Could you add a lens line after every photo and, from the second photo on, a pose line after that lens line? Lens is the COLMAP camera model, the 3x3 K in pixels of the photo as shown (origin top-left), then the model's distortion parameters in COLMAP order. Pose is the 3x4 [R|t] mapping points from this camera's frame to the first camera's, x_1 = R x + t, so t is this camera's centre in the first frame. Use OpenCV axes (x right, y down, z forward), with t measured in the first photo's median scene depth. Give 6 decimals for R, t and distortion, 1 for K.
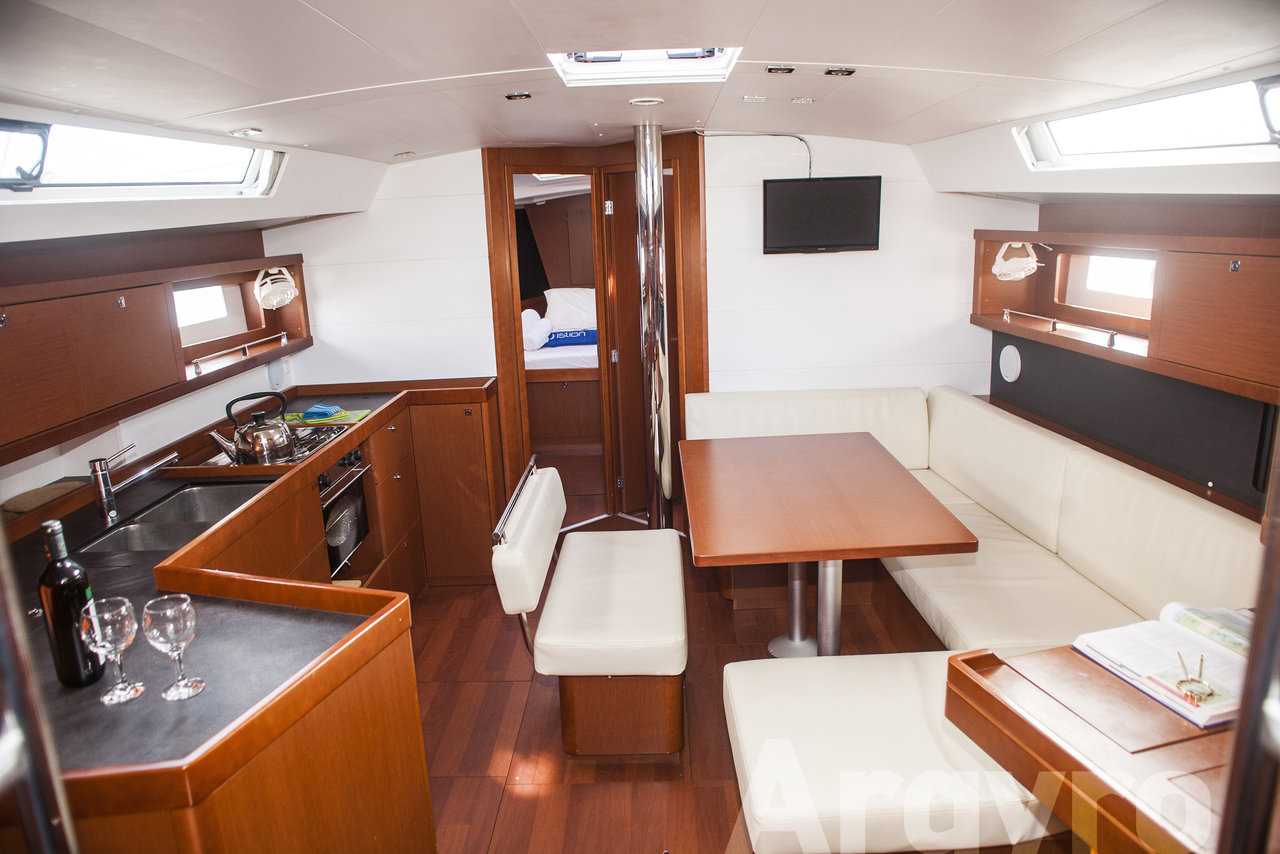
lens RADIAL K [[870.3, 0, 639.3], [0, 870.3, 432.6], [0, 0, 1]] dist [-0.093732, 0.063239]
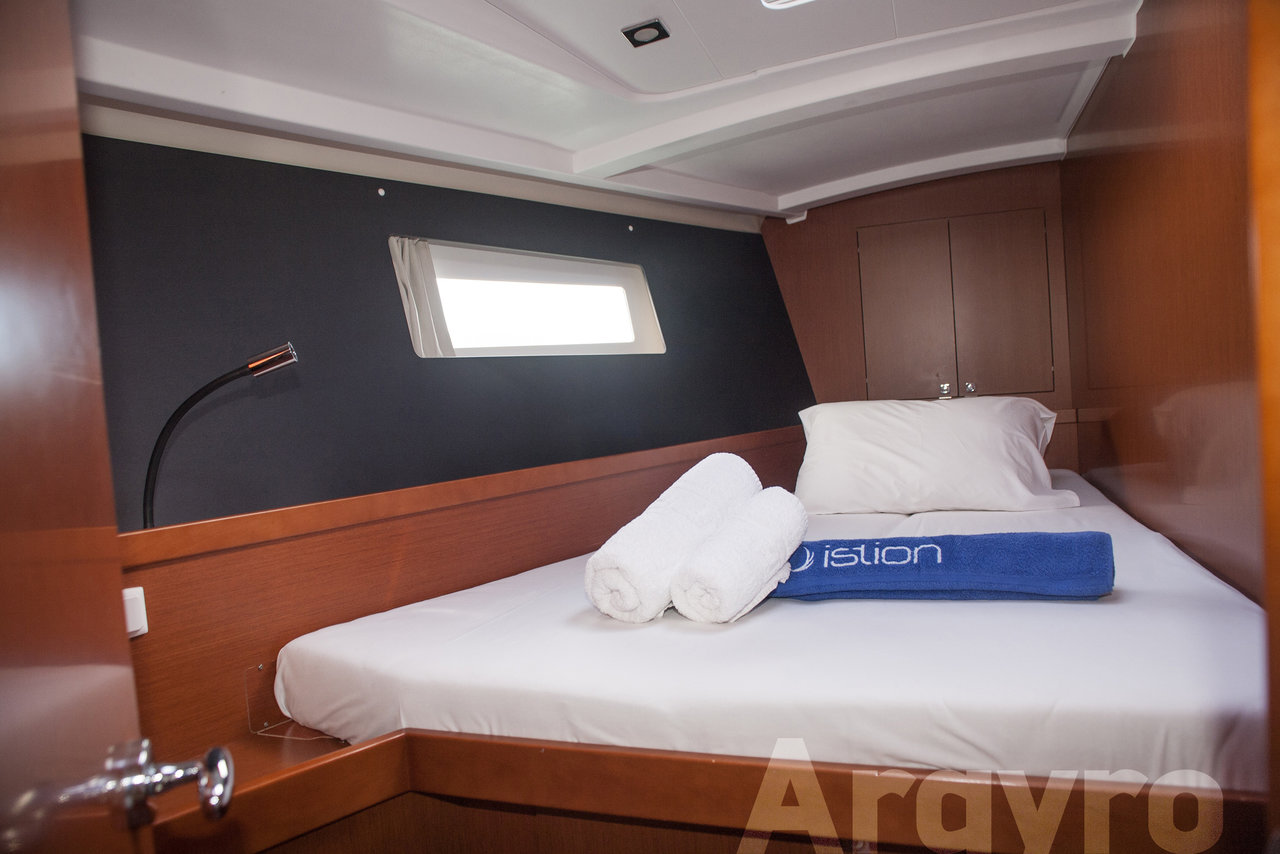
lens RADIAL K [[870.3, 0, 639.3], [0, 870.3, 432.6], [0, 0, 1]] dist [-0.093732, 0.063239]
pose [[0.946097, -0.018700, -0.323345, -0.091811], [-0.038402, 0.984813, -0.169318, -0.148457], [0.321600, 0.172608, 0.931010, 1.073687]]
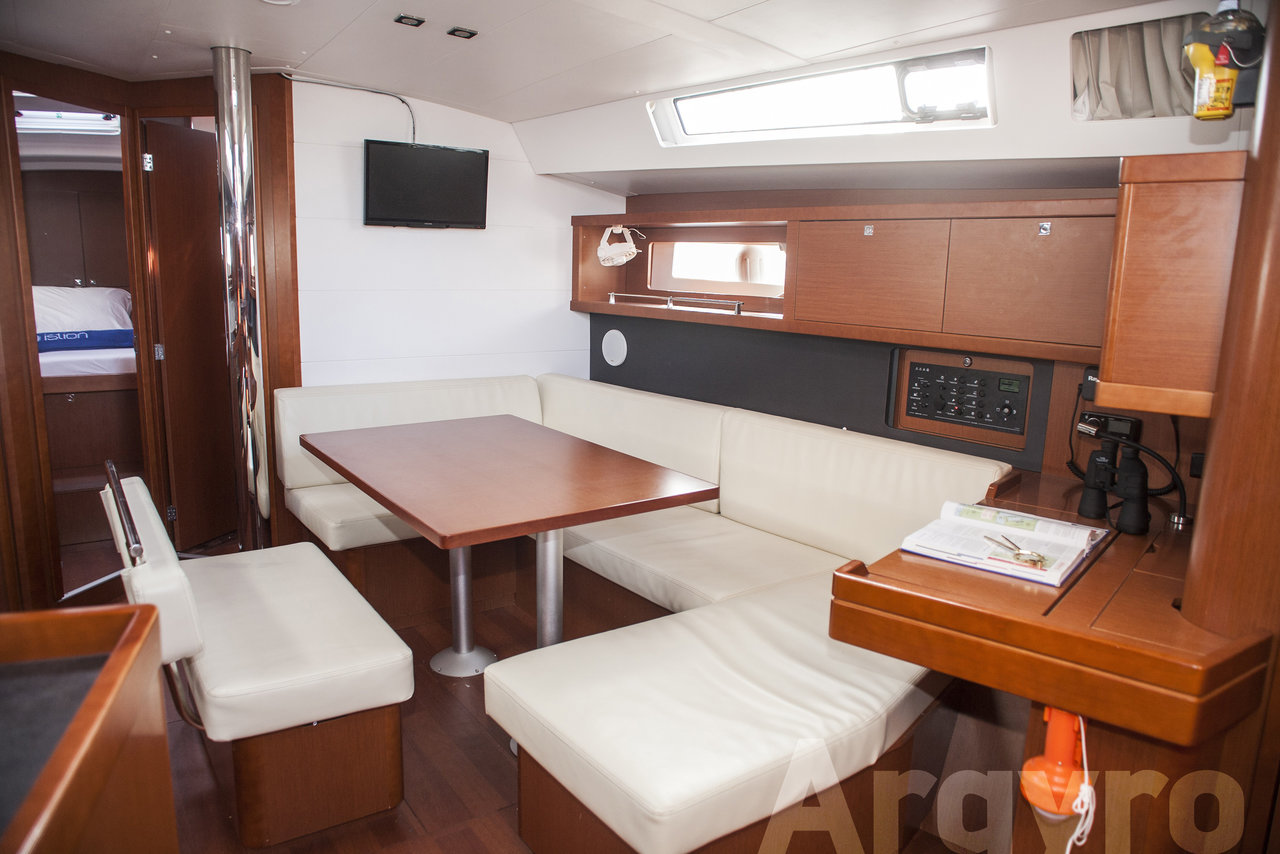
lens RADIAL K [[870.3, 0, 639.3], [0, 870.3, 432.6], [0, 0, 1]] dist [-0.093732, 0.063239]
pose [[0.815363, -0.052279, 0.576585, -0.144581], [0.082967, 0.996186, -0.027002, 0.050598], [-0.572975, 0.069854, 0.816591, 0.146575]]
